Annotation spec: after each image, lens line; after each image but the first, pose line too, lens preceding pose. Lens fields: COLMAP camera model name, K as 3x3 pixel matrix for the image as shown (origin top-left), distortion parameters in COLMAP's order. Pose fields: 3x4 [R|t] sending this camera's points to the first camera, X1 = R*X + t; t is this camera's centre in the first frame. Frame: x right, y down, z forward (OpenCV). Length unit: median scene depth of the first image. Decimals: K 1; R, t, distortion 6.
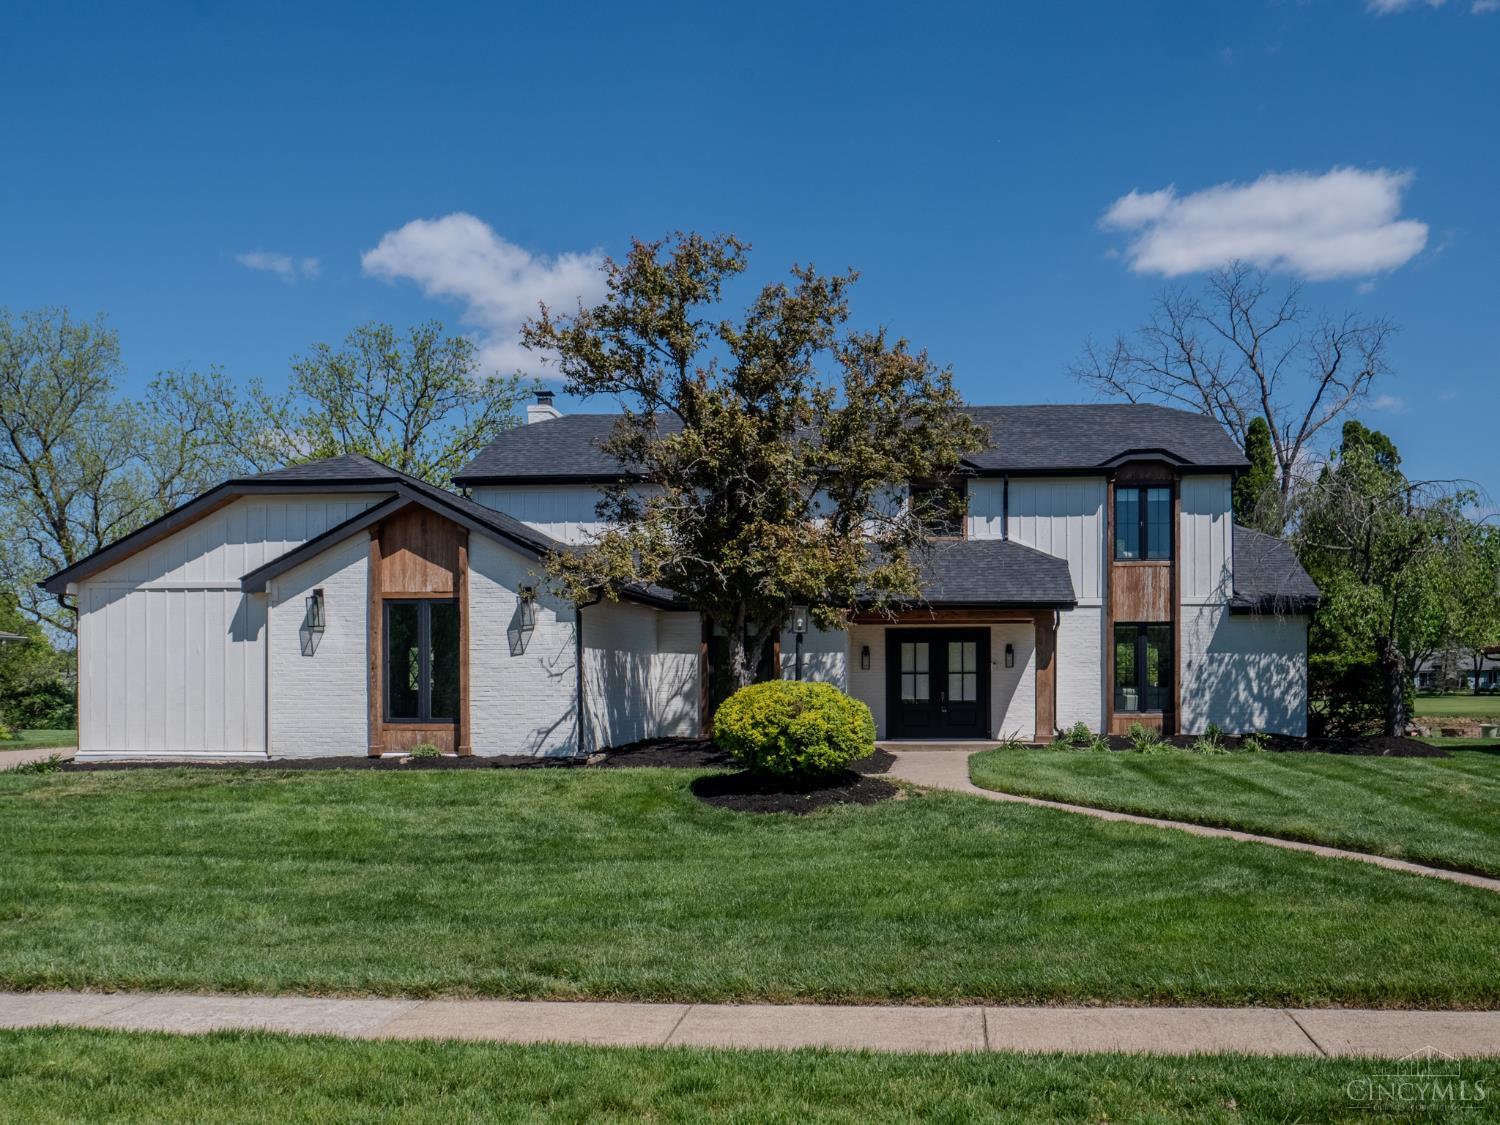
lens RADIAL K [[1307.4, 0, 813.3], [0, 1307.4, 690.7], [0, 0, 1]] dist [0.001672, 0.003759]
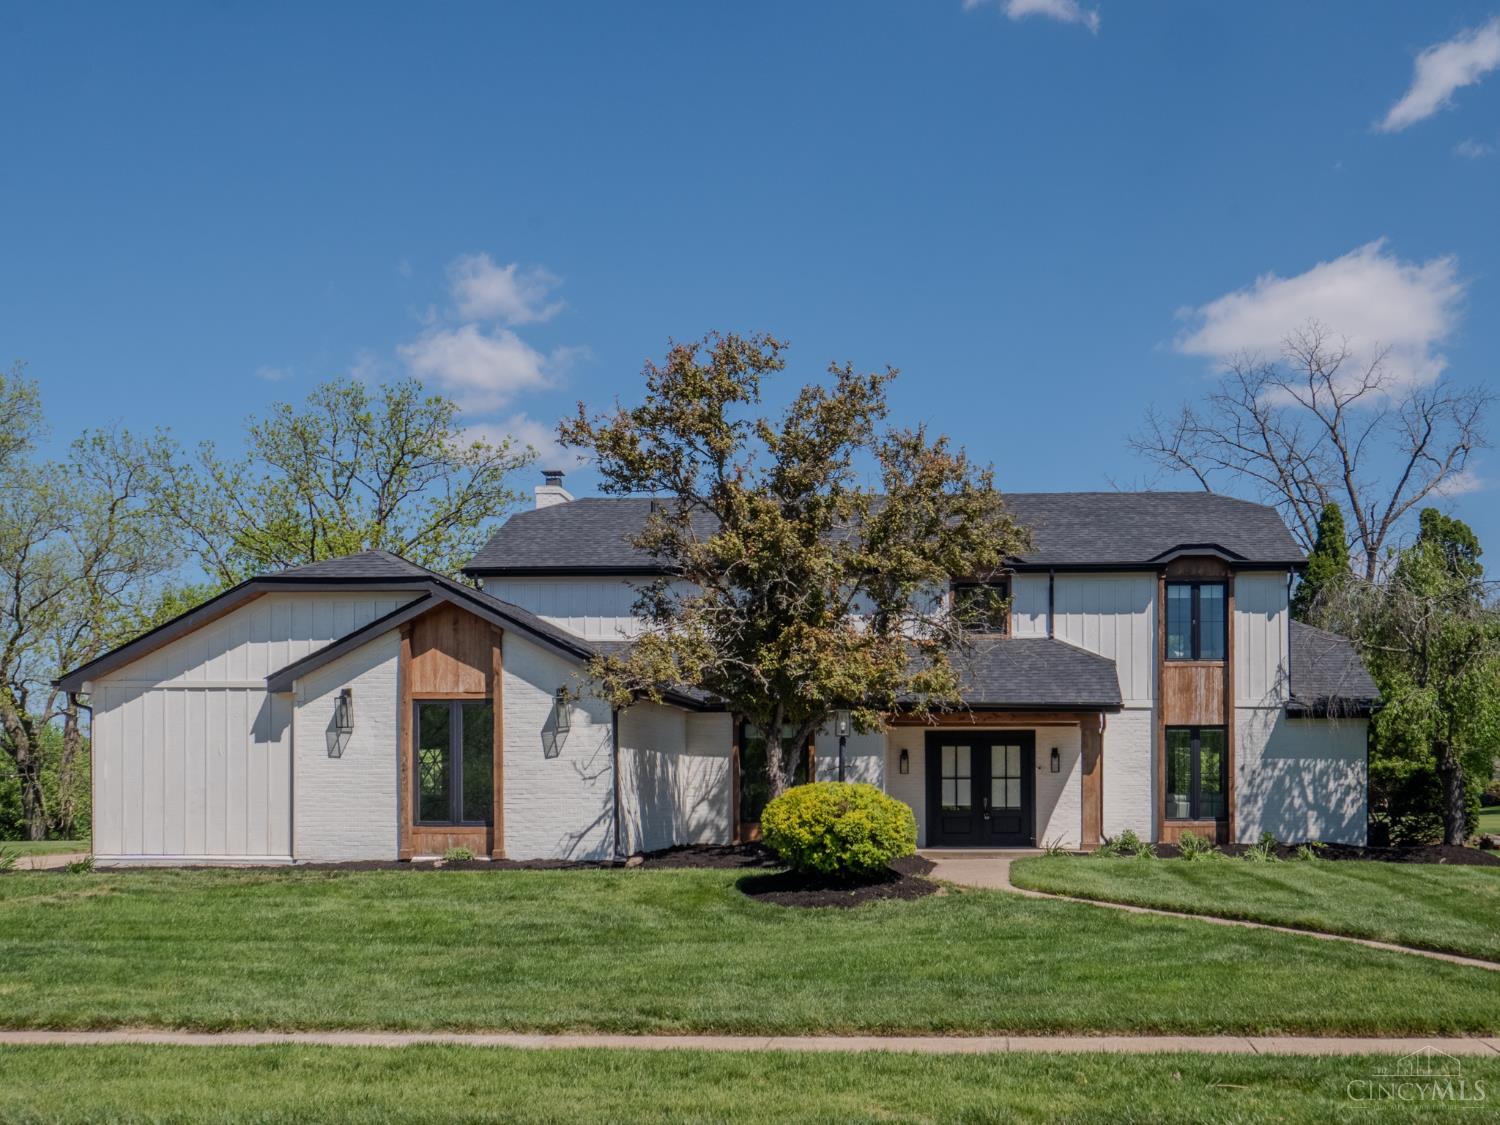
lens RADIAL K [[1577.1, 0, 870.8], [0, 1577.1, 750.4], [0, 0, 1]] dist [0.034619, -0.000126]
pose [[0.999738, 0.003401, 0.022637, -0.010968], [-0.002638, 0.999429, -0.033685, 0.005750], [-0.022738, 0.033616, 0.999176, -0.158081]]
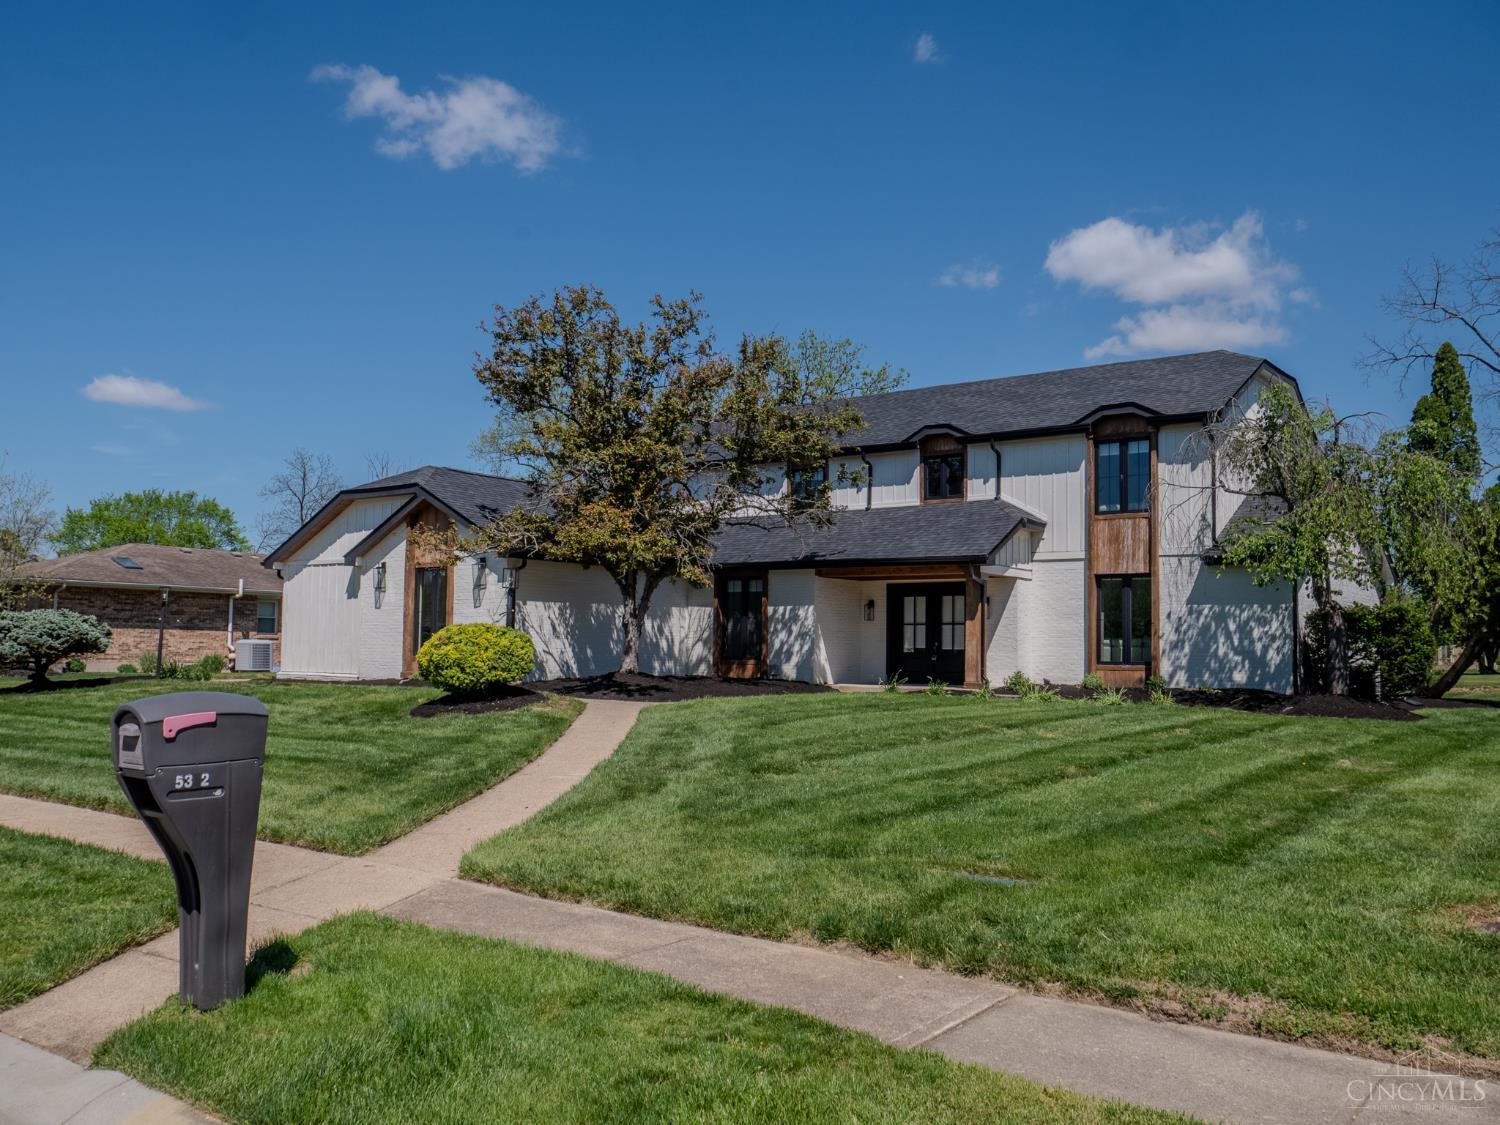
lens RADIAL K [[1272.5, 0, 750.0], [0, 1272.5, 562.5], [0, 0, 1]] dist [-0.021351, 0.000590]
pose [[0.844358, -0.022989, -0.535286, 0.596725], [-0.013832, 0.997811, -0.064672, 0.006548], [0.535601, 0.062011, 0.842192, 0.026347]]
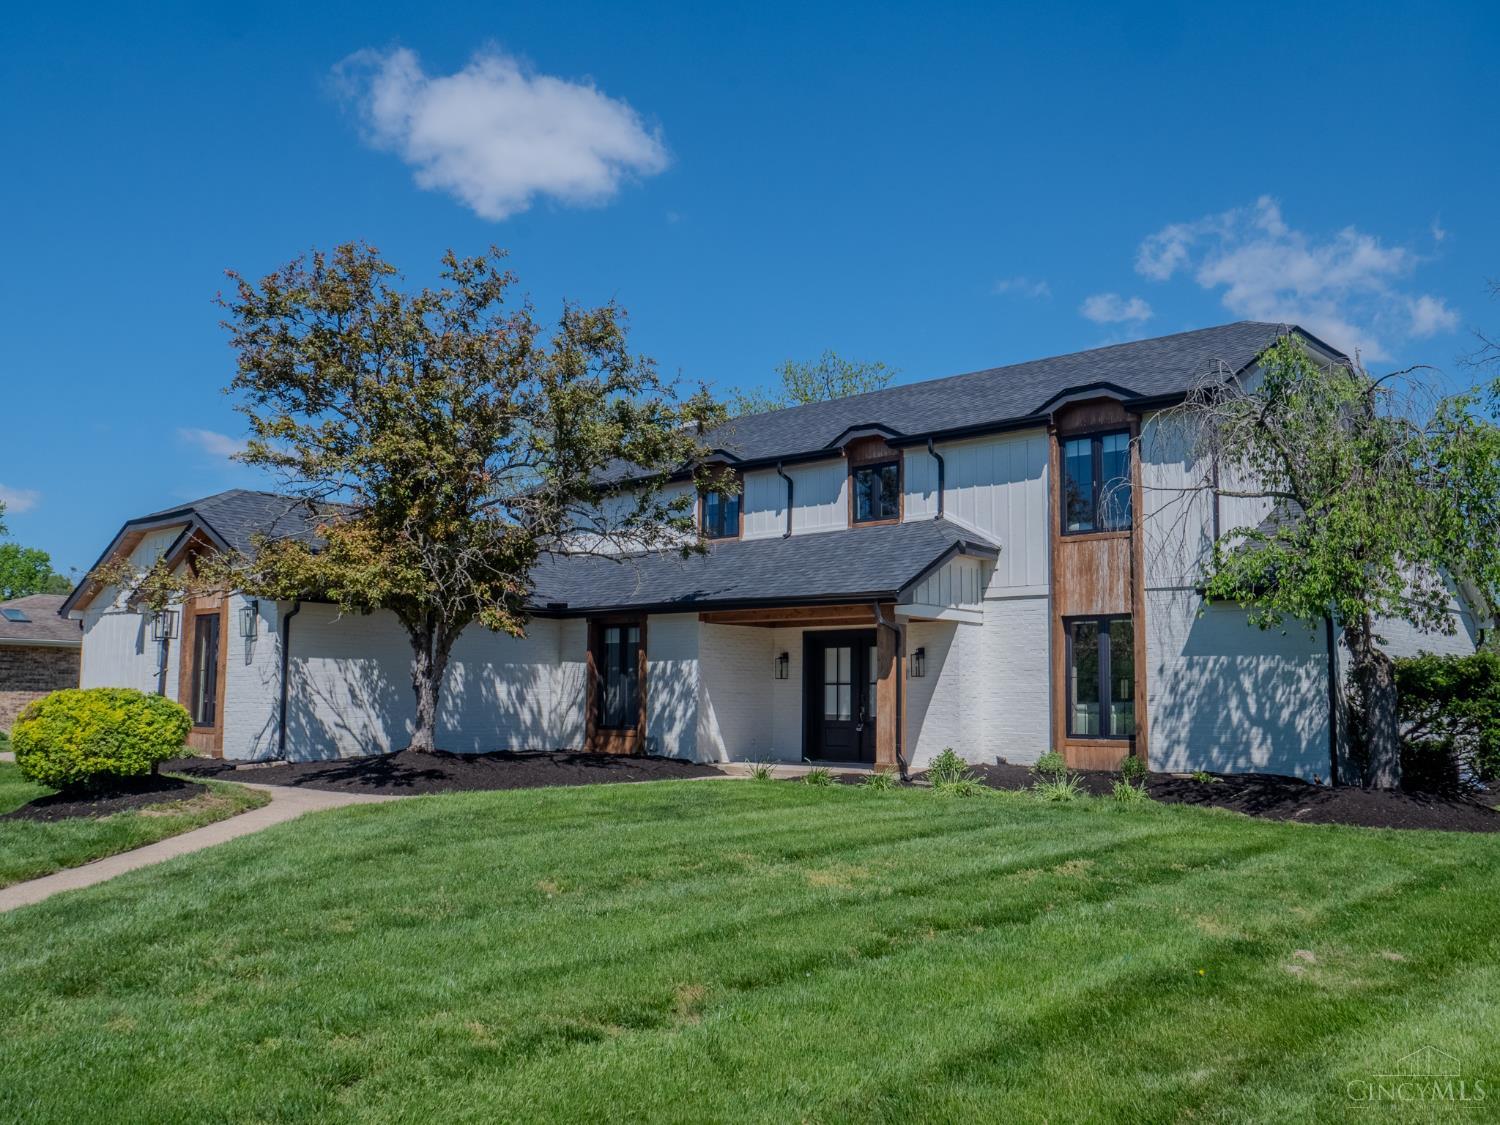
lens RADIAL K [[1272.5, 0, 750.0], [0, 1272.5, 562.5], [0, 0, 1]] dist [-0.021351, 0.000590]
pose [[0.792434, -0.055544, -0.607423, 0.598299], [-0.011262, 0.994343, -0.105617, -0.004301], [0.609854, 0.090535, 0.787326, 0.349483]]
